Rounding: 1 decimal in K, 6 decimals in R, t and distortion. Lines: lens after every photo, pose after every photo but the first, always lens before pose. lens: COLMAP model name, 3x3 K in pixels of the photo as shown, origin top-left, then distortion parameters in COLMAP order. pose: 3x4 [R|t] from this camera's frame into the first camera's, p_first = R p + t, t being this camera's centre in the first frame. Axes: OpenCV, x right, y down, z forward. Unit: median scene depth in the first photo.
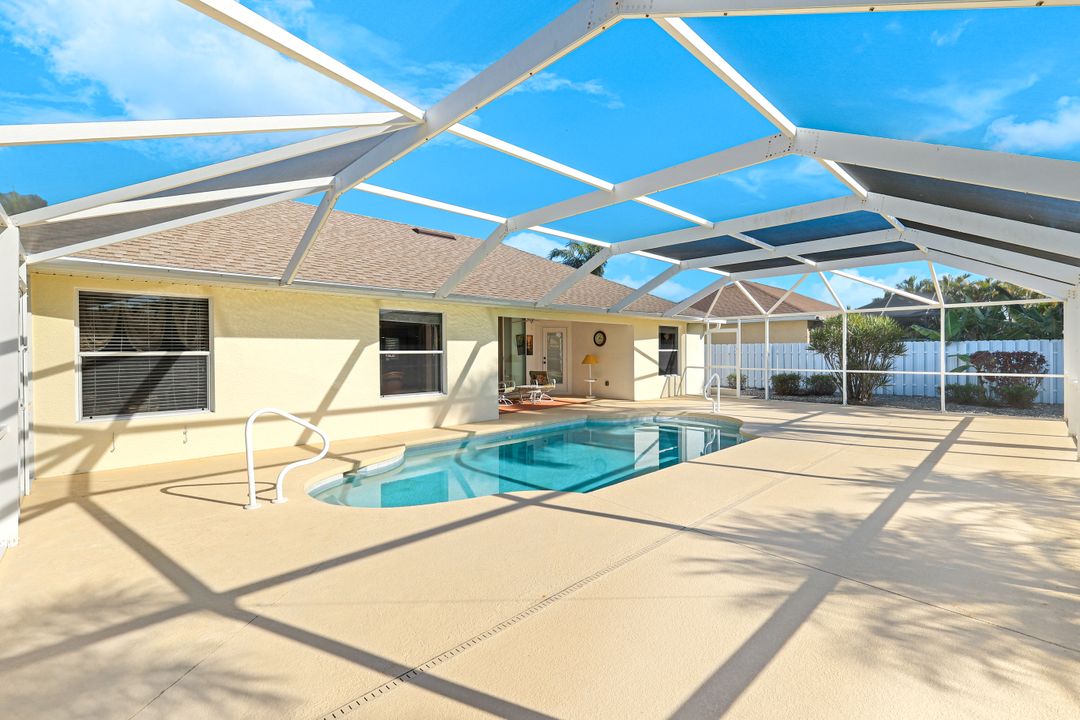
lens RADIAL K [[470.5, 0, 539.2], [0, 470.5, 351.7], [0, 0, 1]] dist [0.001544, 0.000364]
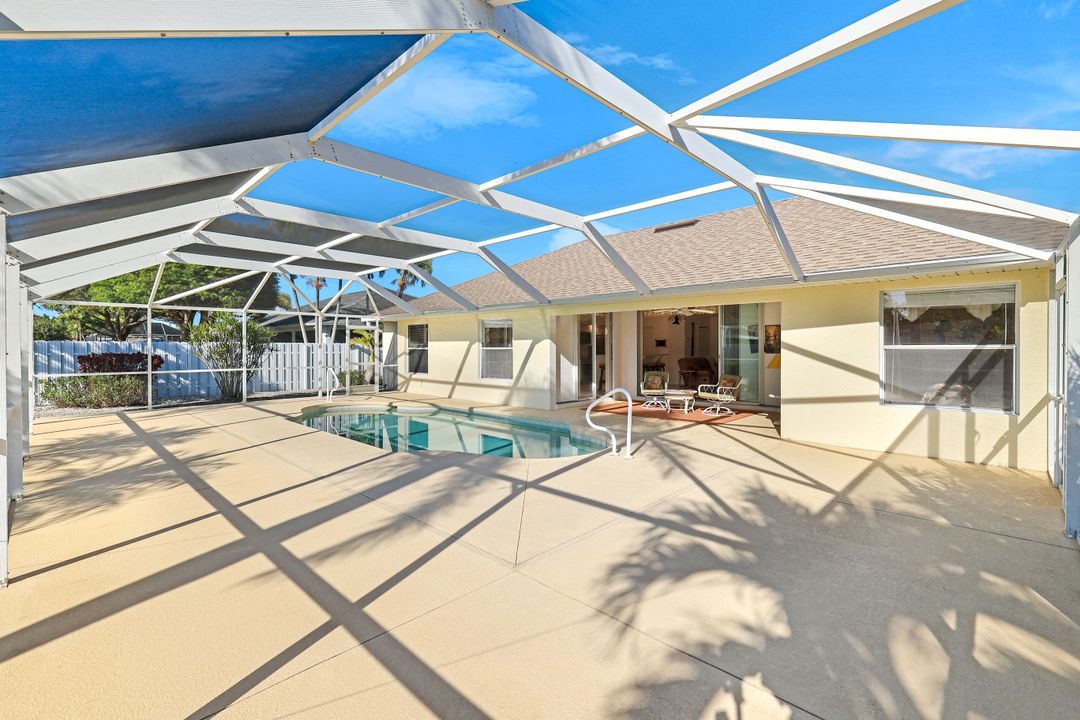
lens RADIAL K [[470.5, 0, 539.2], [0, 470.5, 351.7], [0, 0, 1]] dist [0.001544, 0.000364]
pose [[0.044071, 0.009083, -0.998987, 1.198619], [-0.004314, 0.999951, 0.008902, -0.003139], [0.999019, 0.003917, 0.044108, 1.134329]]
